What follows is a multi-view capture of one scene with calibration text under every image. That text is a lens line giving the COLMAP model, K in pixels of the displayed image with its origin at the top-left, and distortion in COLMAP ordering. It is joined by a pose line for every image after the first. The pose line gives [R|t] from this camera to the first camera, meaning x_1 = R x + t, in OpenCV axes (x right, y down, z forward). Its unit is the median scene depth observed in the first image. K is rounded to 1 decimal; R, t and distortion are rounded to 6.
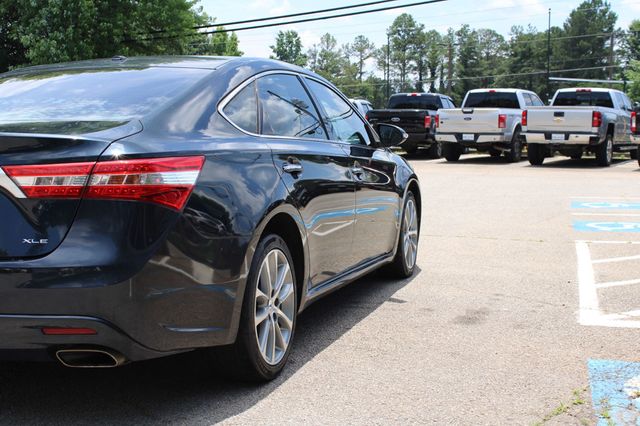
lens RADIAL K [[931.8, 0, 320.0], [0, 931.8, 213.0], [0, 0, 1]] dist [-0.032954, 0.061659]
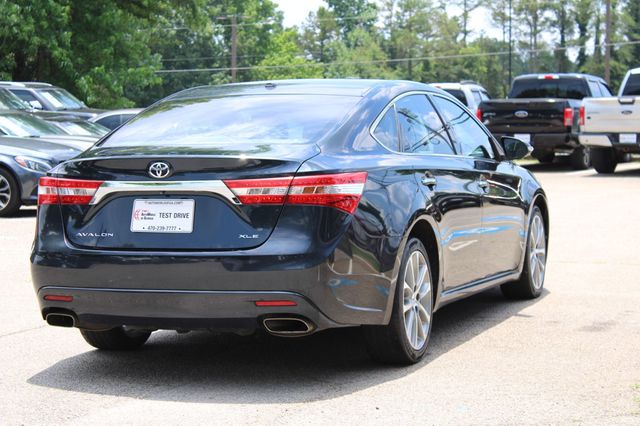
lens RADIAL K [[1544.5, 0, 320.0], [0, 1544.5, 213.0], [0, 0, 1]] dist [0.037696, 0.845207]
pose [[0.998752, -0.006038, -0.049586, -0.011984], [0.004489, 0.999500, -0.031283, 0.008448], [0.049750, 0.031021, 0.998280, -0.154136]]
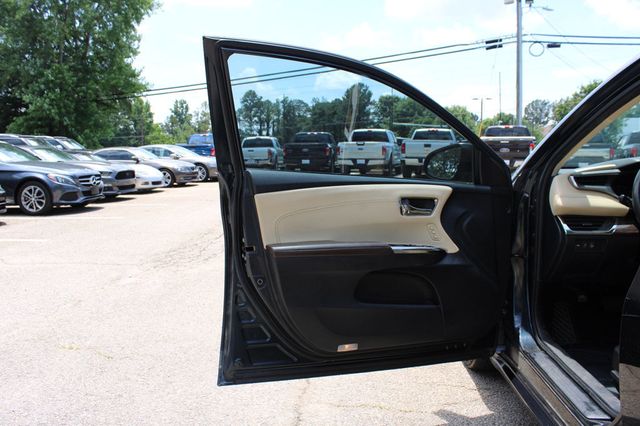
lens RADIAL K [[533.3, 0, 320.0], [0, 533.3, 213.0], [0, 0, 1]] dist [-0.163355, 0.142879]
pose [[0.971852, -0.033755, 0.233163, -0.097173], [0.030639, 0.999386, 0.016971, -0.016486], [-0.233592, -0.009349, 0.972290, 0.196833]]
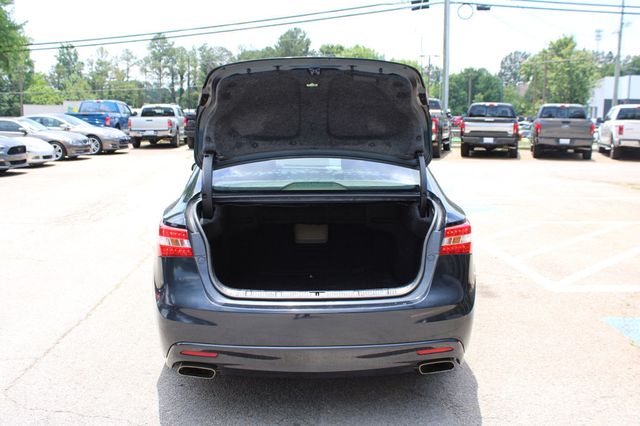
lens RADIAL K [[677.1, 0, 320.0], [0, 677.1, 213.0], [0, 0, 1]] dist [-0.141642, 0.181736]
pose [[0.943774, -0.041532, 0.327973, -0.095660], [0.024465, 0.998131, 0.055996, -0.017709], [-0.329685, -0.044824, 0.943026, 0.014266]]
